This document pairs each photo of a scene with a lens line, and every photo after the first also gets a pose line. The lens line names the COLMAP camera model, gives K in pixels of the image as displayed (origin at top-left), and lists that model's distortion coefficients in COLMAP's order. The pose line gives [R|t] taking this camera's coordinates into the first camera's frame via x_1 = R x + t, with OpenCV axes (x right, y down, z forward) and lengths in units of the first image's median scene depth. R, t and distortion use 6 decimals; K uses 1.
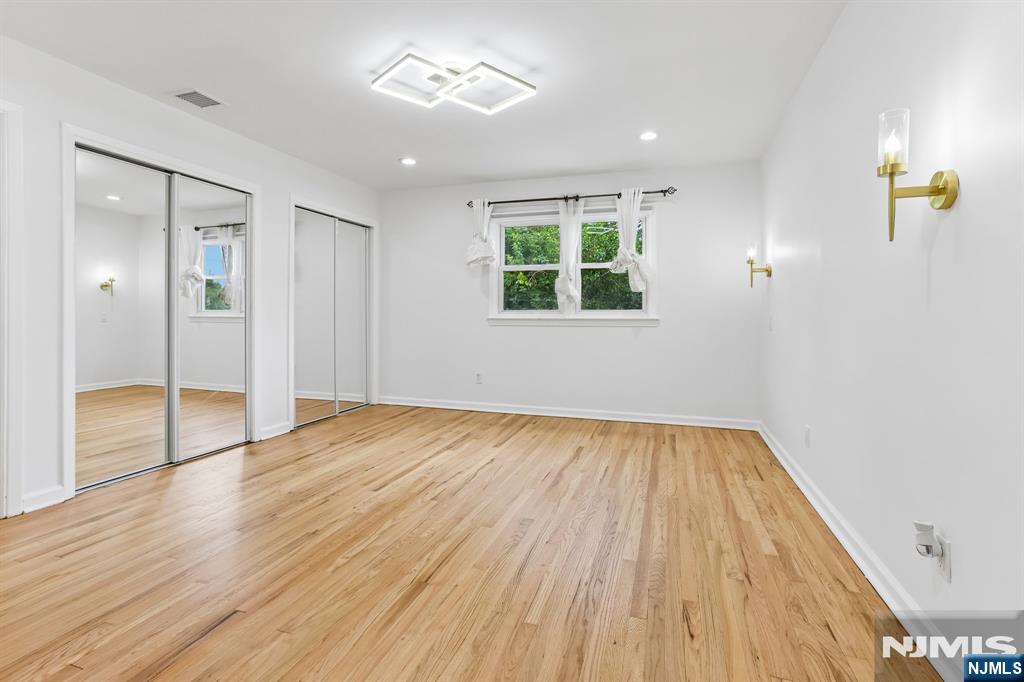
lens RADIAL K [[470.9, 0, 516.8], [0, 470.9, 317.3], [0, 0, 1]] dist [-0.034807, 0.010367]
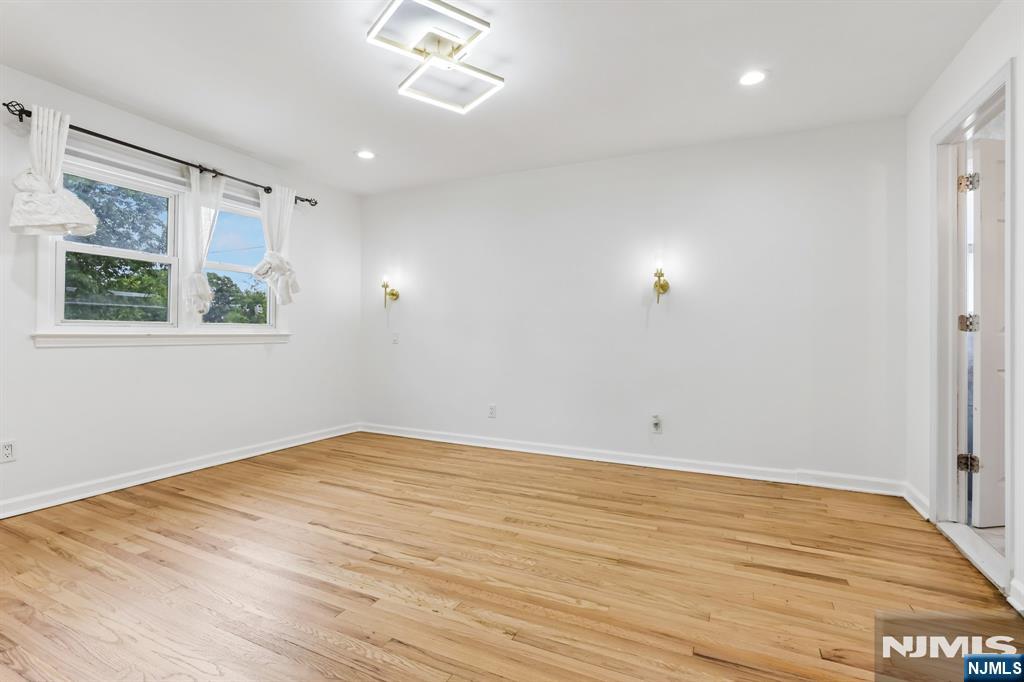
lens RADIAL K [[470.9, 0, 512.2], [0, 470.9, 341.7], [0, 0, 1]] dist [-0.034807, 0.010367]
pose [[0.140176, -0.018273, 0.989958, -0.992647], [-0.007602, 0.999780, 0.019531, -0.007936], [-0.990097, -0.010263, 0.140006, 0.780264]]
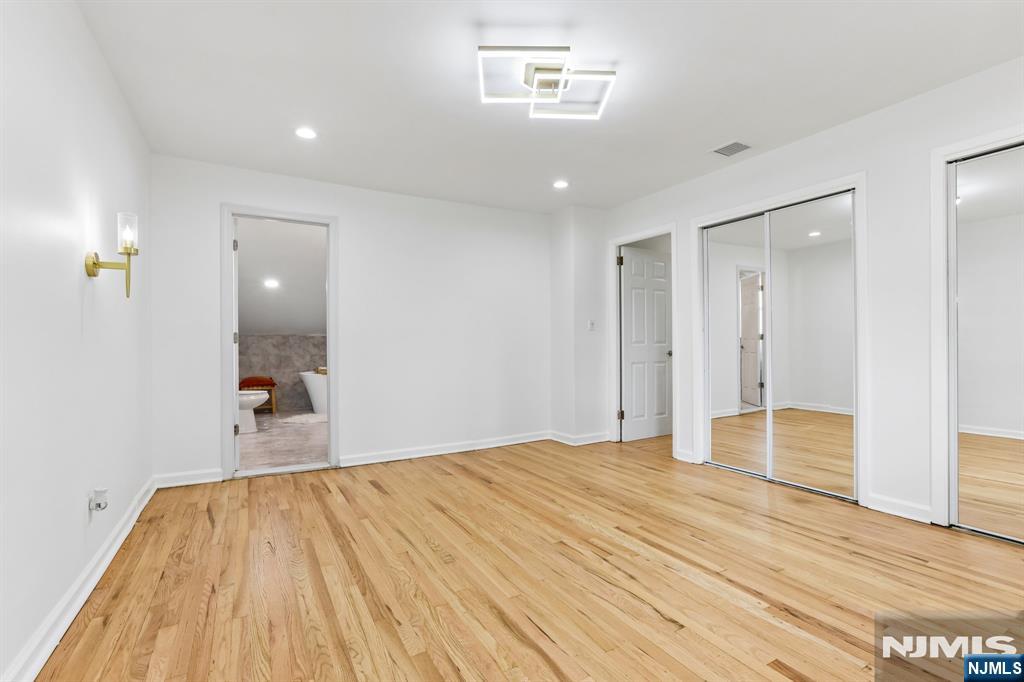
lens RADIAL K [[489.2, 0, 517.7], [0, 489.2, 342.6], [0, 0, 1]] dist [-0.000134, 0.002331]
pose [[-0.678140, 0.001056, -0.734932, 0.616693], [0.005631, 0.999977, -0.003759, -0.005529], [0.734912, -0.006688, -0.678130, 1.658426]]
